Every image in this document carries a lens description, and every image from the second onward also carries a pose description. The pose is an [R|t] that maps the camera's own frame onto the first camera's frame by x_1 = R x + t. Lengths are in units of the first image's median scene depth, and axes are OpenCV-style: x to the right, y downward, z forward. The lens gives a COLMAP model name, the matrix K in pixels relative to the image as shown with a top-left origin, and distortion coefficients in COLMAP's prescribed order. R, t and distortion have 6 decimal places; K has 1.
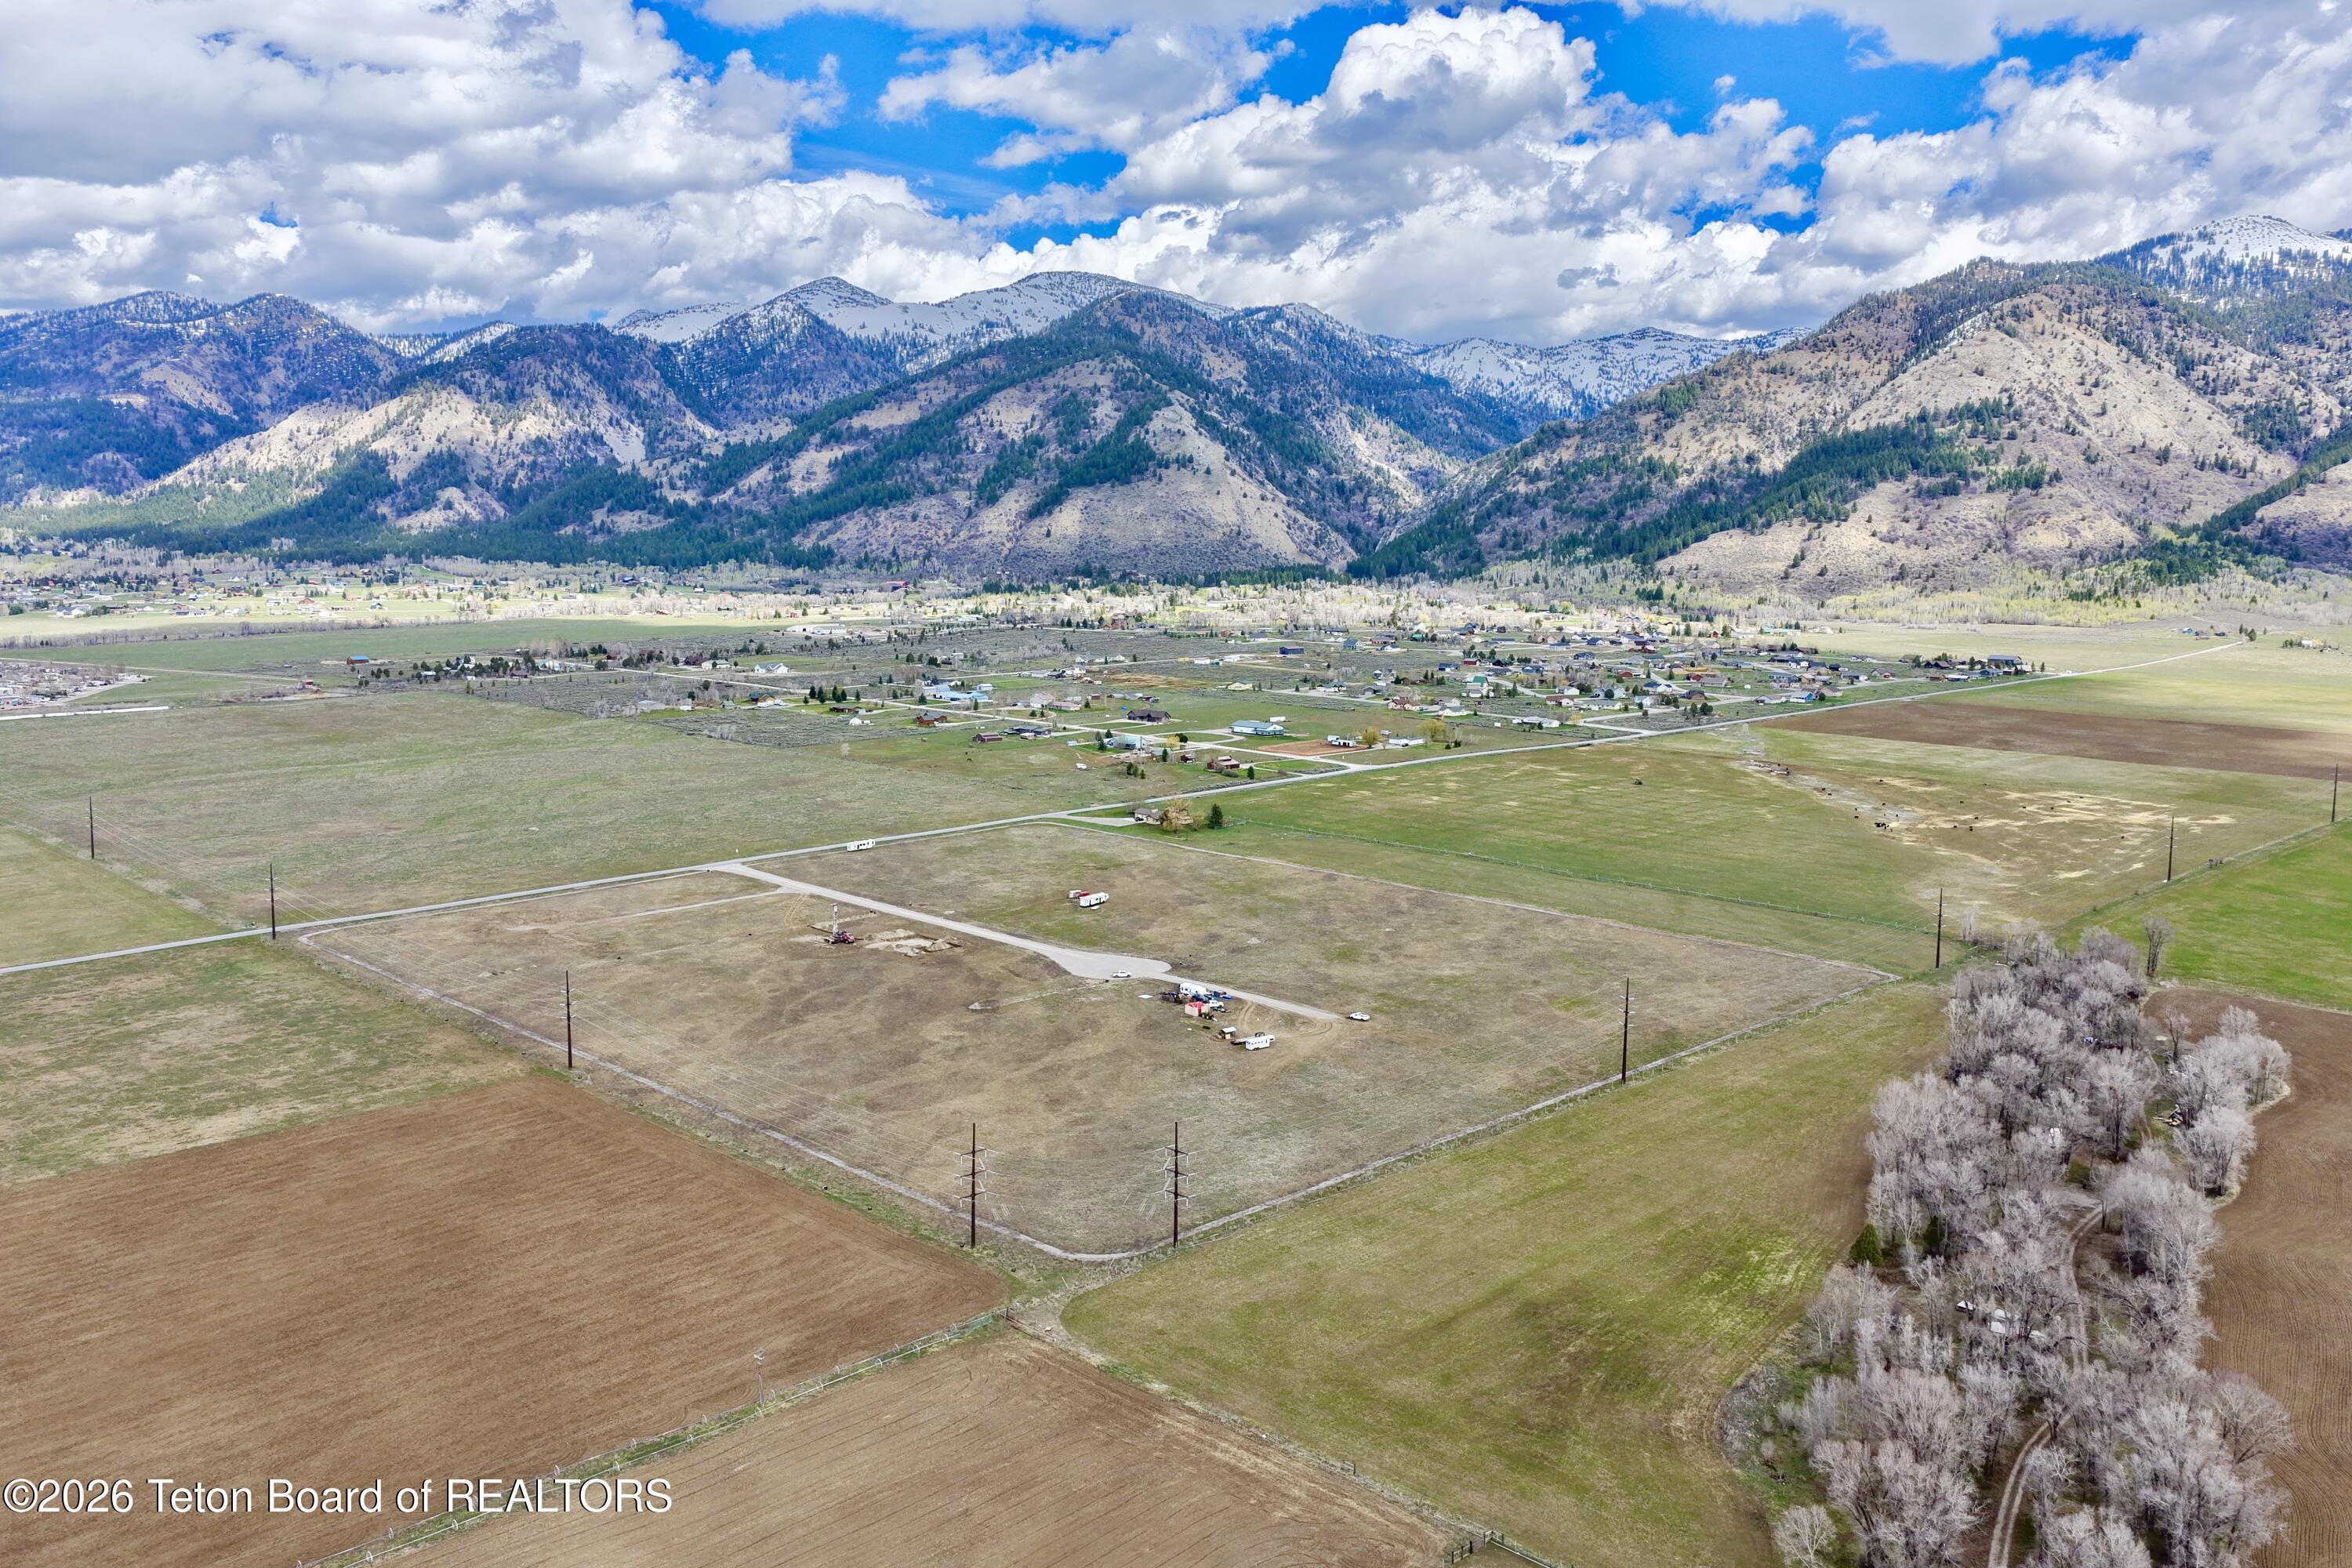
lens RADIAL K [[1949.8, 0, 1176.0], [0, 1949.8, 784.0], [0, 0, 1]] dist [-0.016317, 0.038816]
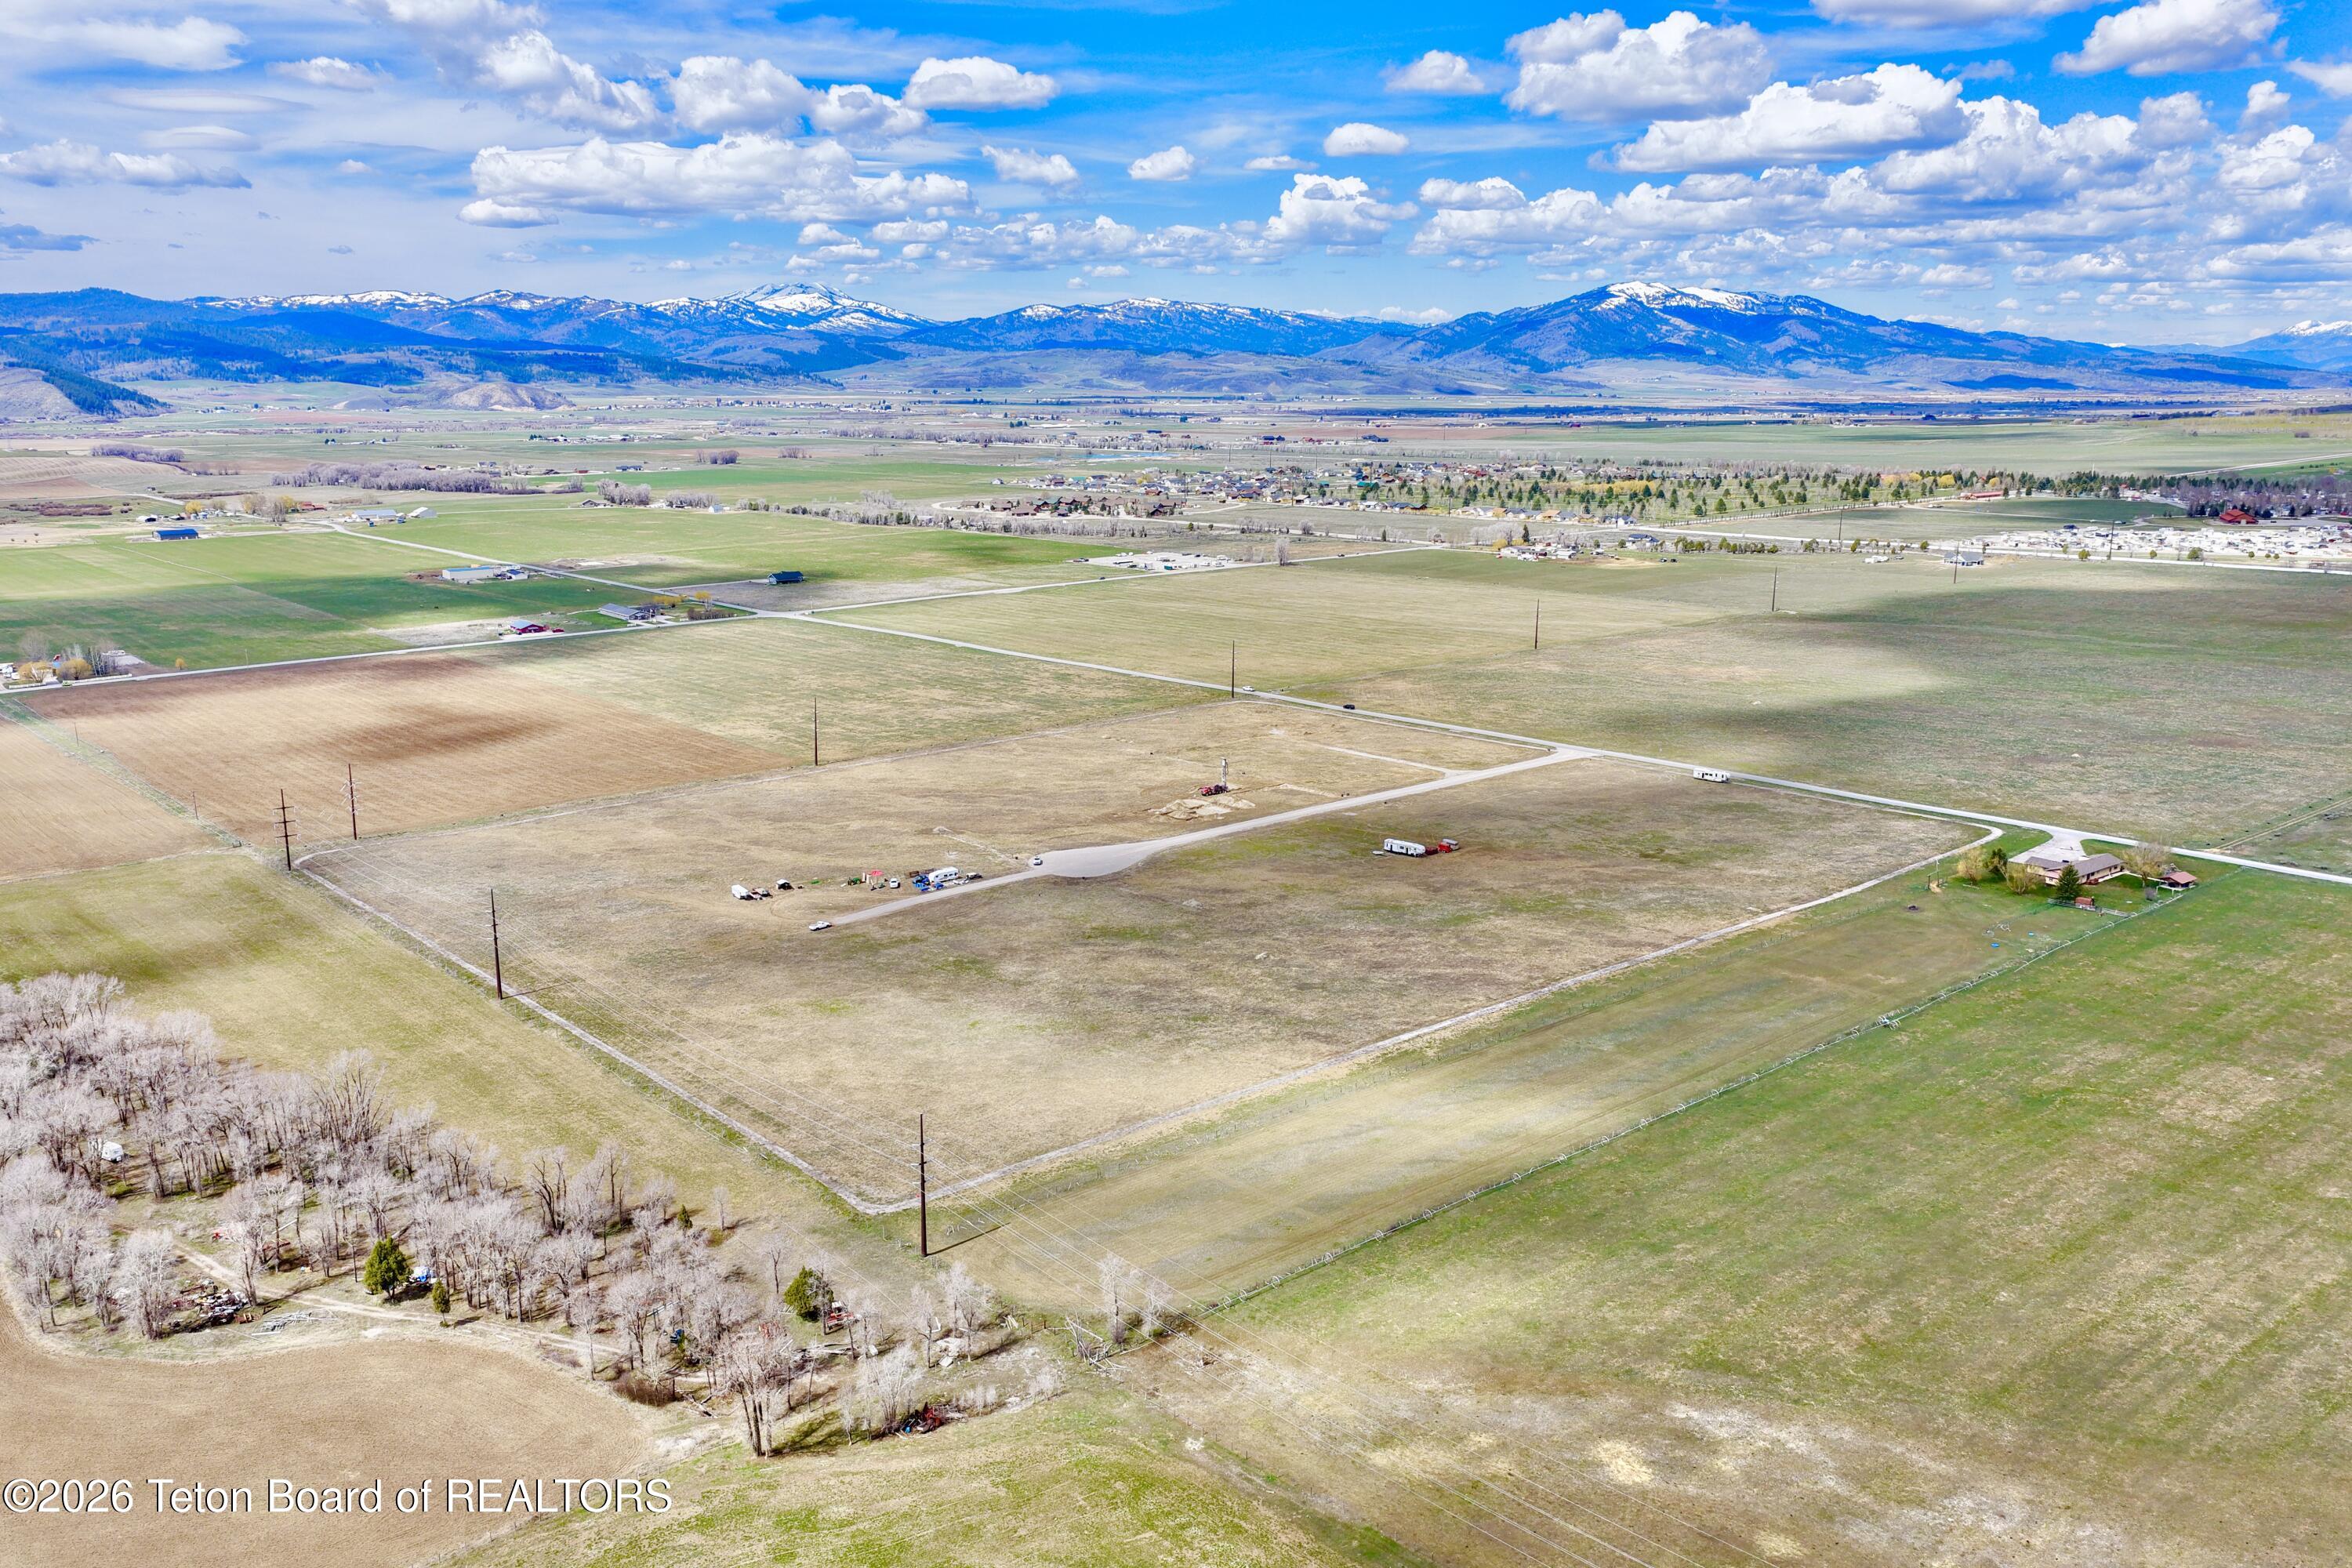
lens RADIAL K [[1949.8, 0, 1176.0], [0, 1949.8, 784.0], [0, 0, 1]] dist [-0.016317, 0.038816]
pose [[-0.070753, 0.212186, -0.974665, 0.163602], [-0.129111, 0.966946, 0.219878, -0.029158], [0.989103, 0.141397, -0.041019, 0.199714]]
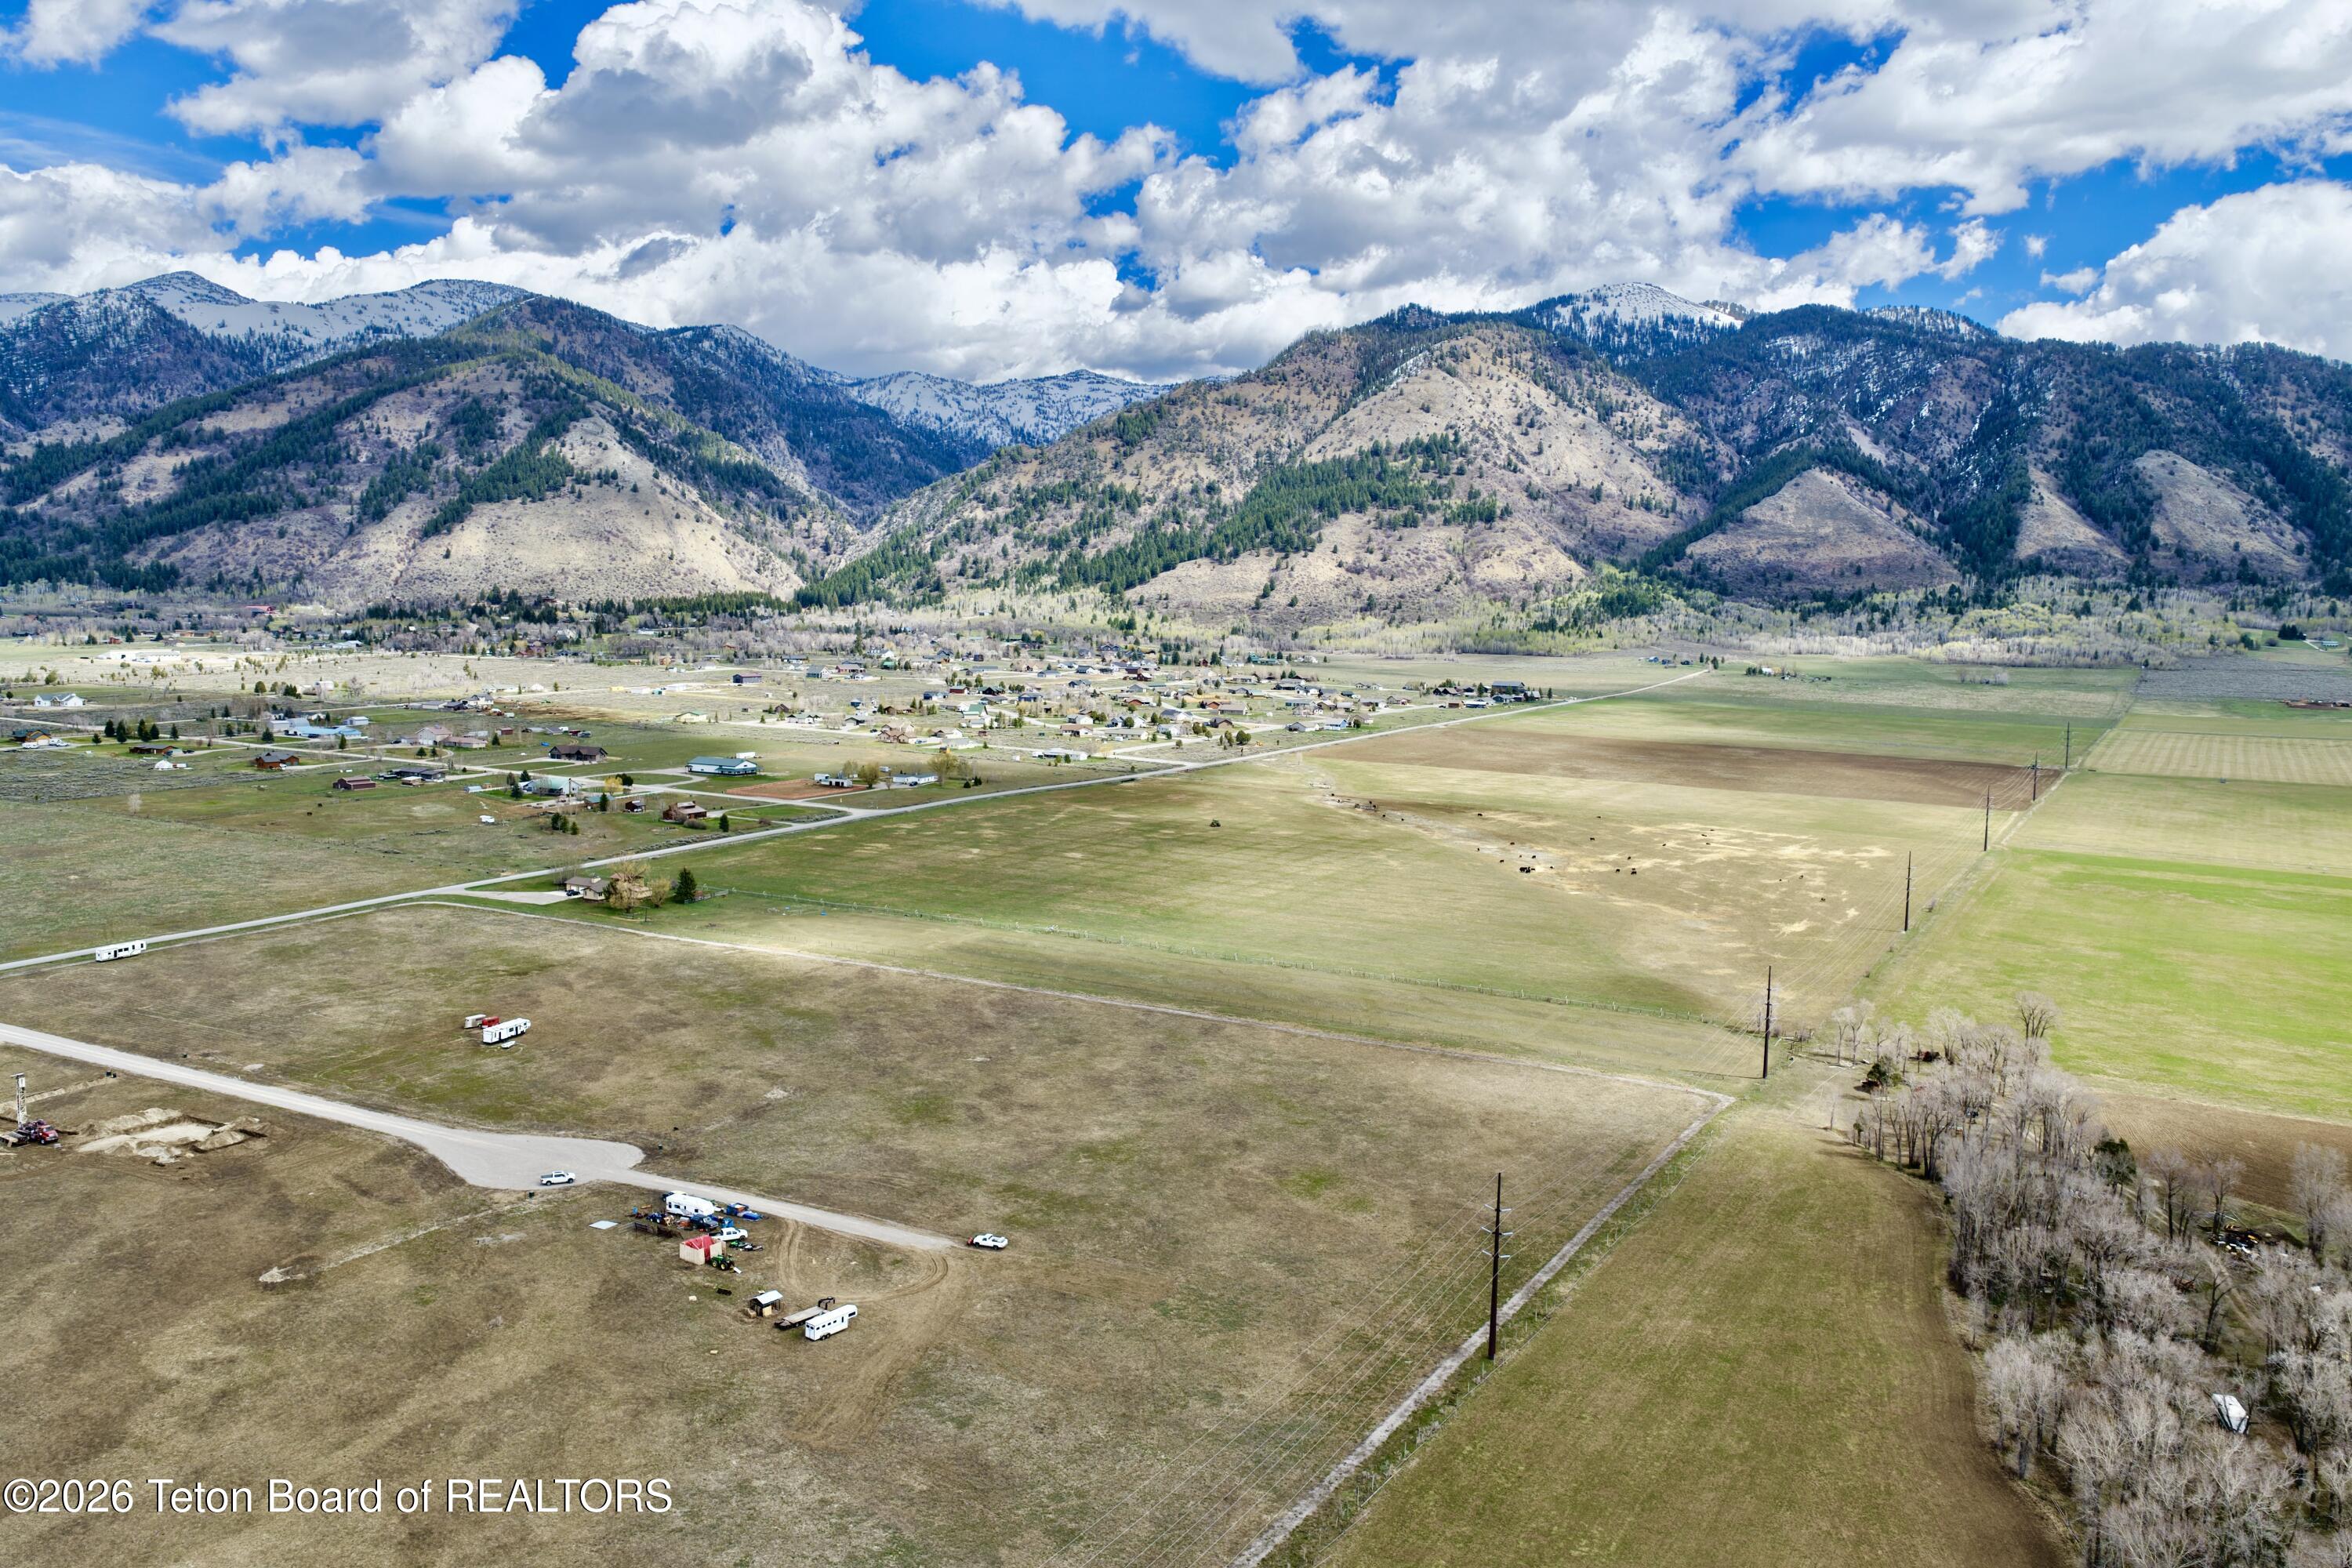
lens RADIAL K [[1946.3, 0, 1176.0], [0, 1946.3, 784.0], [0, 0, 1]] dist [-0.007341, 0.023284]
pose [[0.958374, -0.016898, 0.285015, -0.002632], [0.023249, 0.999551, -0.018915, -0.000799], [-0.284567, 0.024753, 0.958337, 0.070738]]
